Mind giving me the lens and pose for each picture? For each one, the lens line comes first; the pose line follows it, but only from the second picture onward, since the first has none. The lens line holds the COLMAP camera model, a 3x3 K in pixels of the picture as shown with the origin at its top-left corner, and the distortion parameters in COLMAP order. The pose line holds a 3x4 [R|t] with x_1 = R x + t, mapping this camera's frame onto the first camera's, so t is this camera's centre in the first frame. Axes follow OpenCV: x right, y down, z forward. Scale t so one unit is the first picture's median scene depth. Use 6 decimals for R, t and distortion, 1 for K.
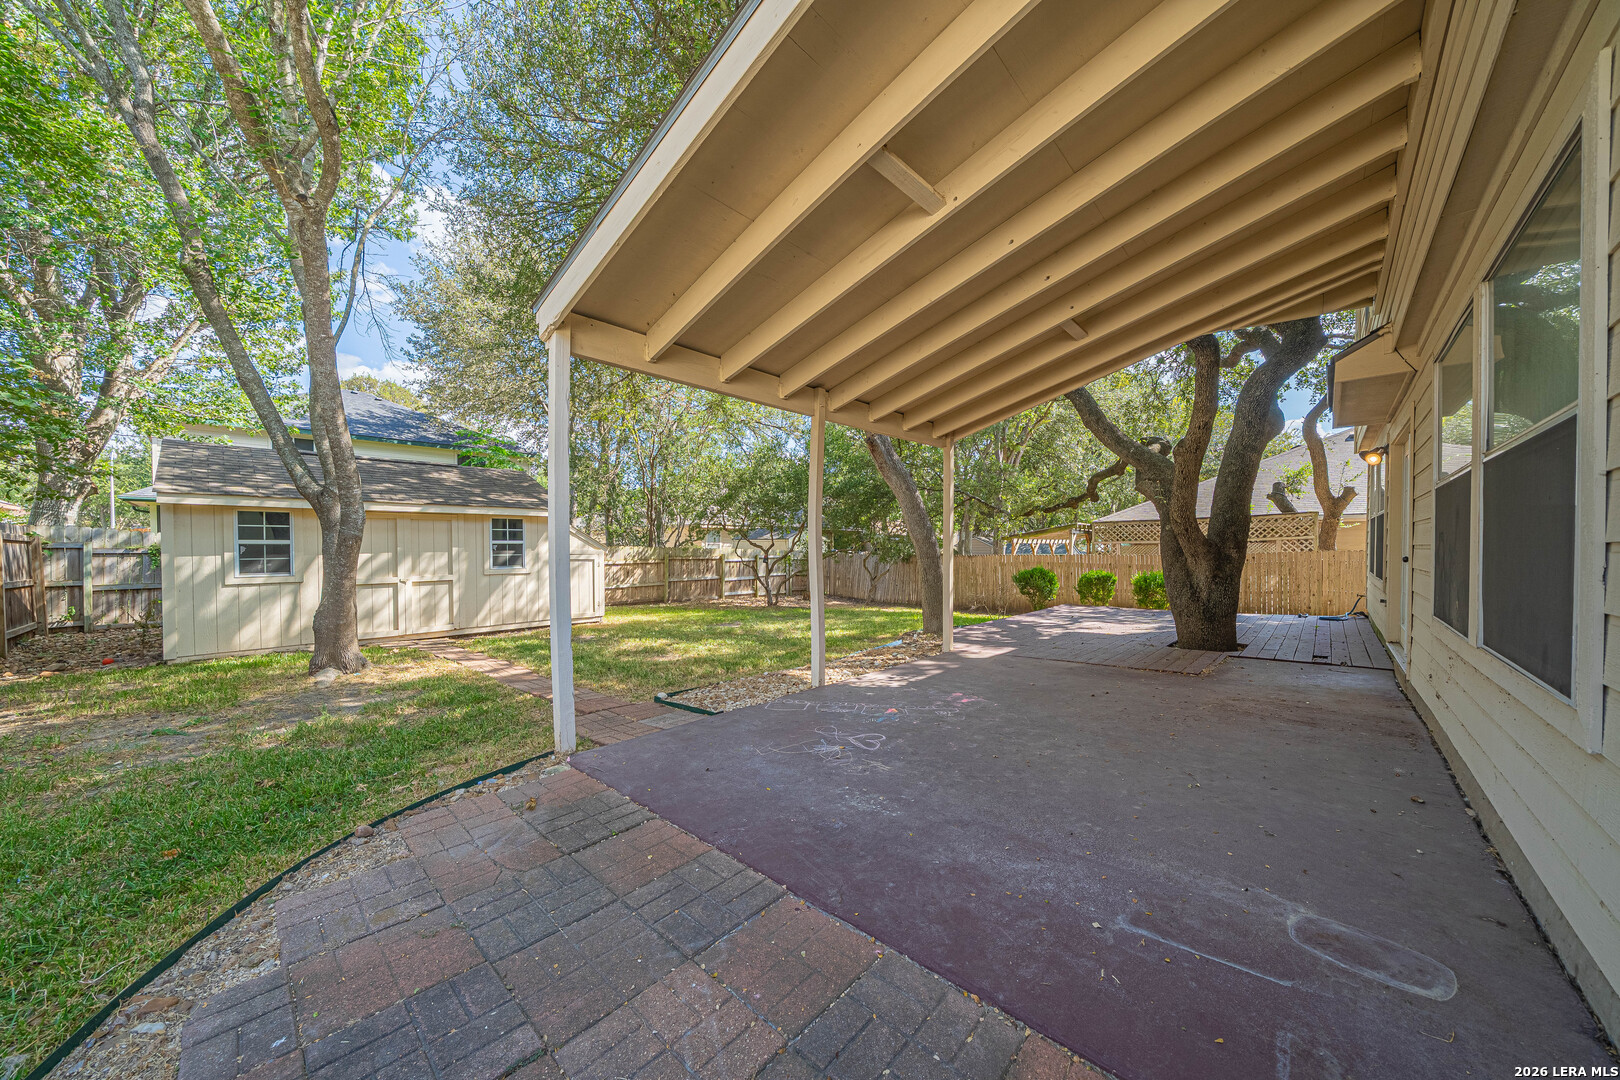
lens RADIAL K [[559.7, 0, 809.5], [0, 559.7, 552.1], [0, 0, 1]] dist [-0.000236, -0.000035]
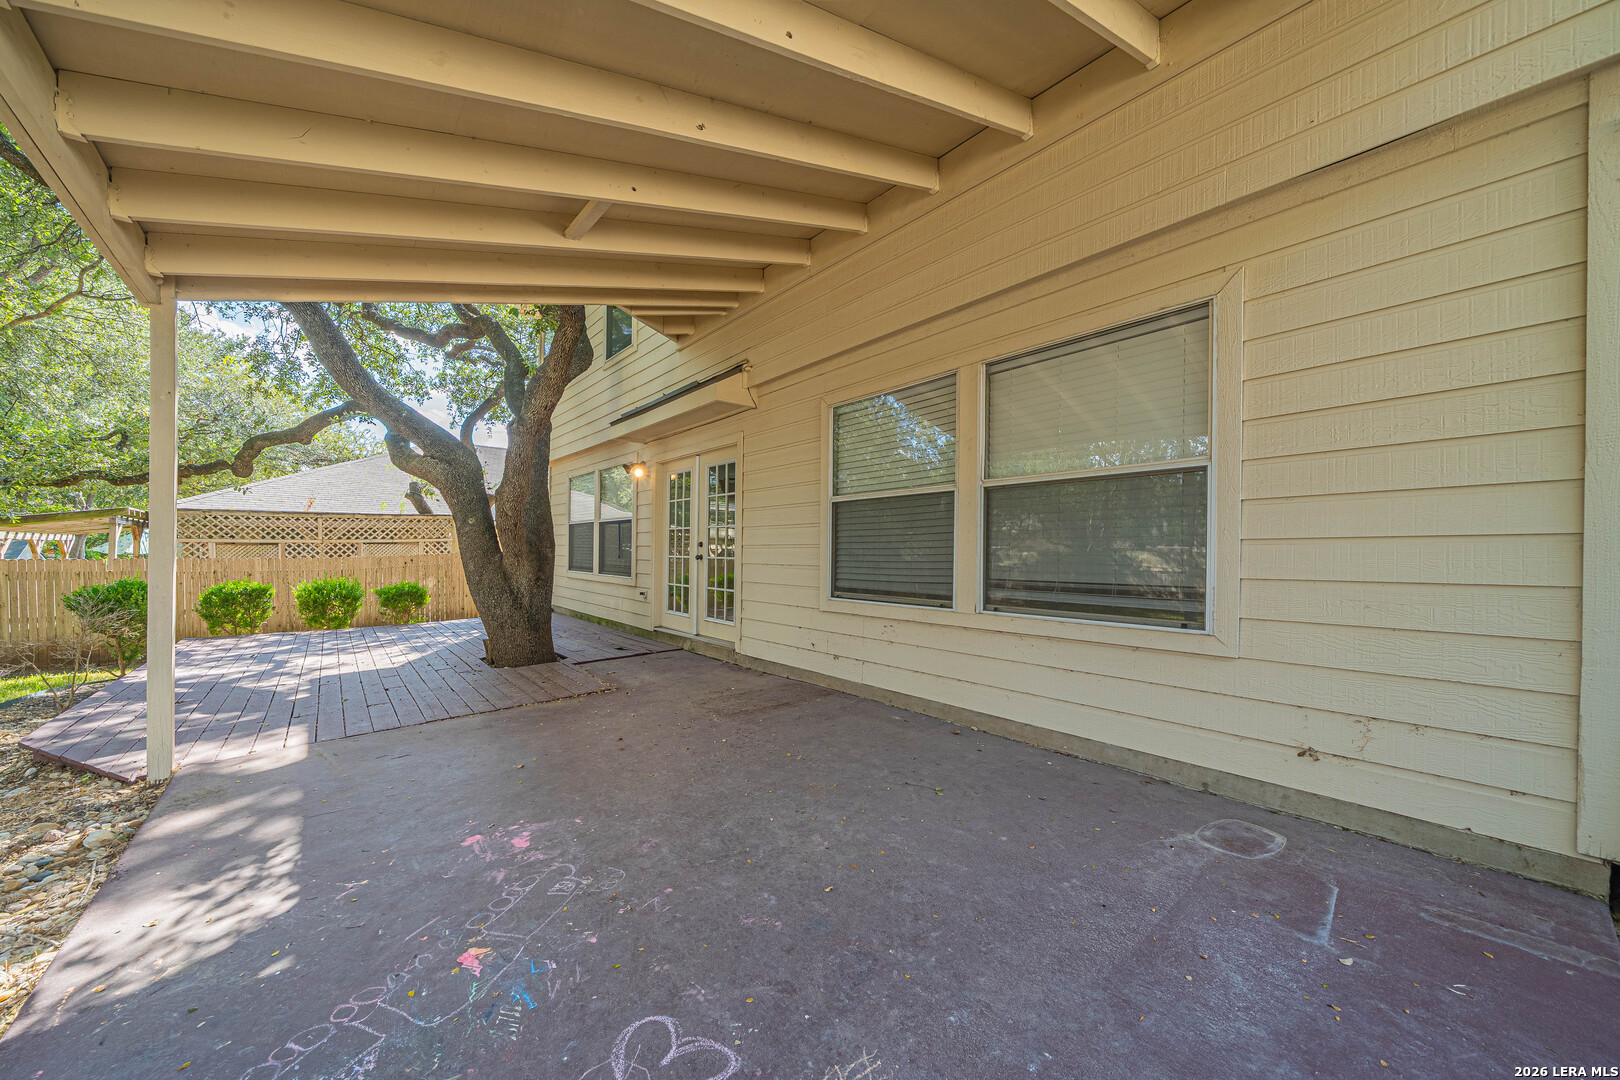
lens RADIAL K [[579.7, 0, 808.0], [0, 579.7, 552.7], [0, 0, 1]] dist [-0.001483, -0.000181]
pose [[0.129951, 0.007048, 0.991495, -0.203914], [-0.001040, 0.999975, -0.006972, 0.012555], [-0.991520, -0.000125, 0.129955, 0.698417]]
